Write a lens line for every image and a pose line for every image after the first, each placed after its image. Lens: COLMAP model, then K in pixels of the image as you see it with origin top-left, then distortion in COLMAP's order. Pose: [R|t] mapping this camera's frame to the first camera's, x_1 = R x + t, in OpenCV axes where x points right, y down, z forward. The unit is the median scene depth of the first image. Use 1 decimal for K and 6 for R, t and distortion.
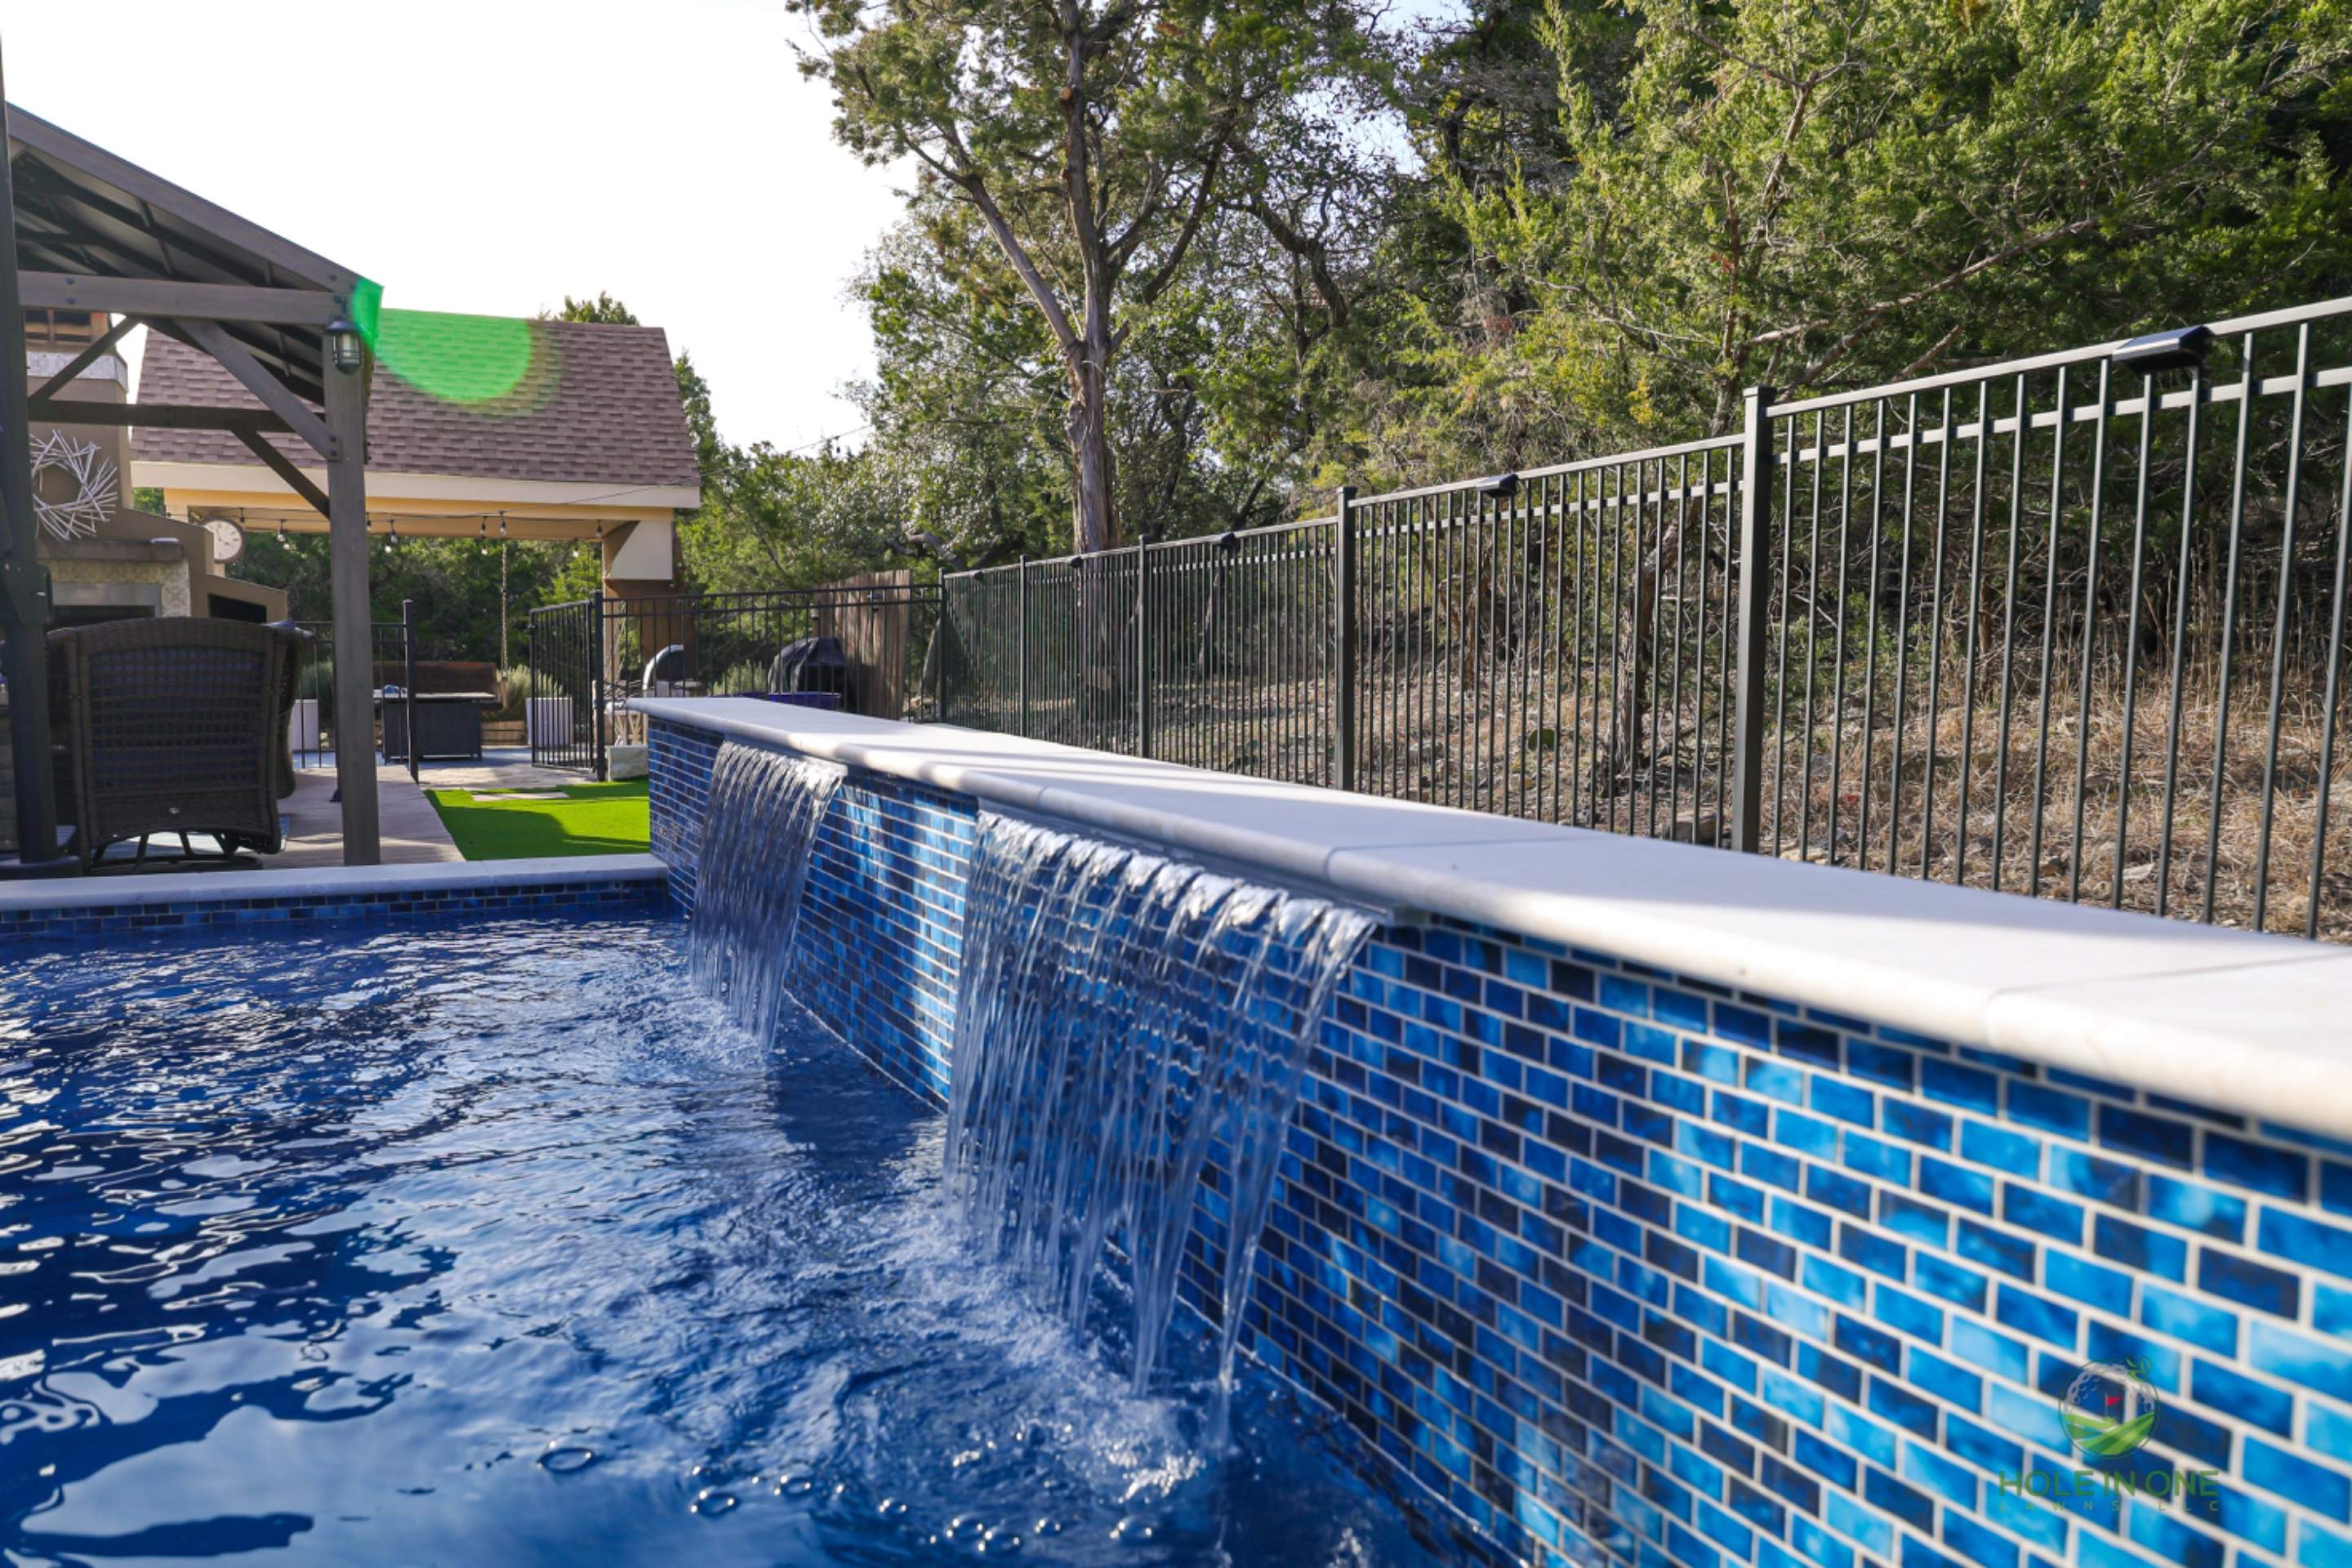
lens RADIAL K [[1785.0, 0, 1176.1], [0, 1785.0, 832.2], [0, 0, 1]] dist [0.004850, 0.002939]
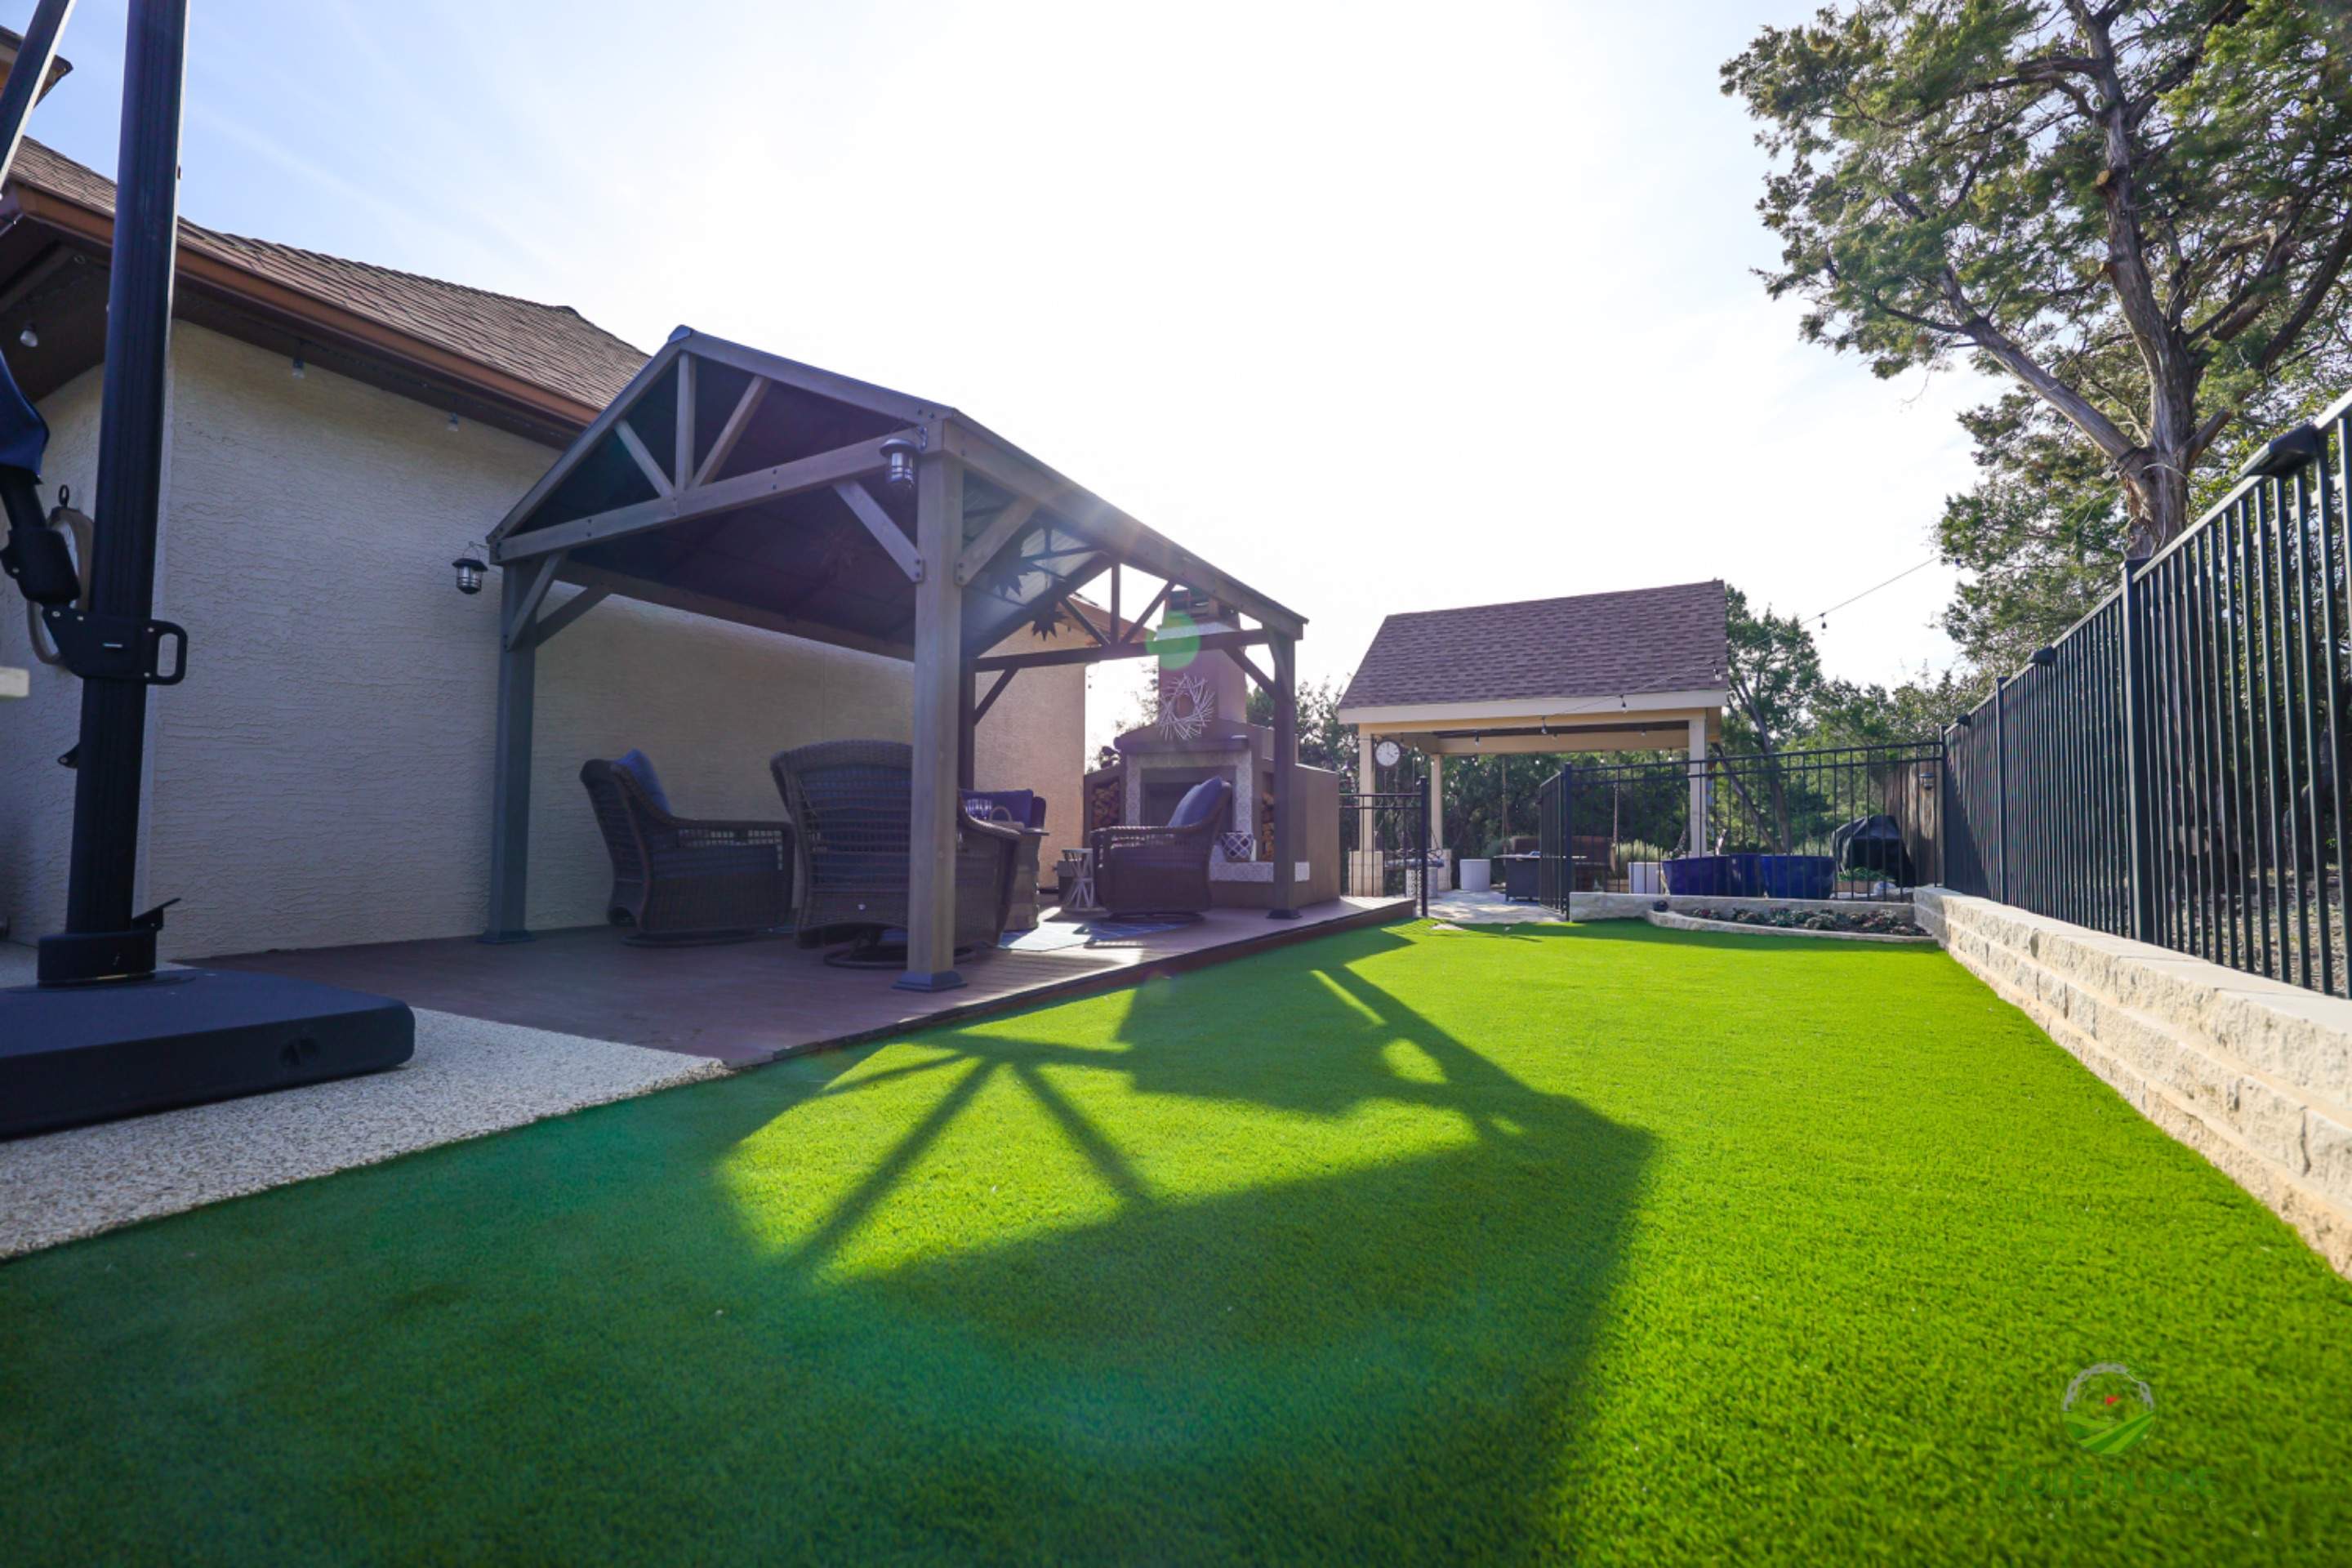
lens RADIAL K [[952.8, 0, 1160.8], [0, 952.8, 786.2], [0, 0, 1]] dist [0.000377, 0.000207]
pose [[0.599105, -0.040762, -0.799632, 0.017548], [-0.091742, 0.988631, -0.119132, -0.013061], [0.795397, 0.144732, 0.588554, 0.288309]]
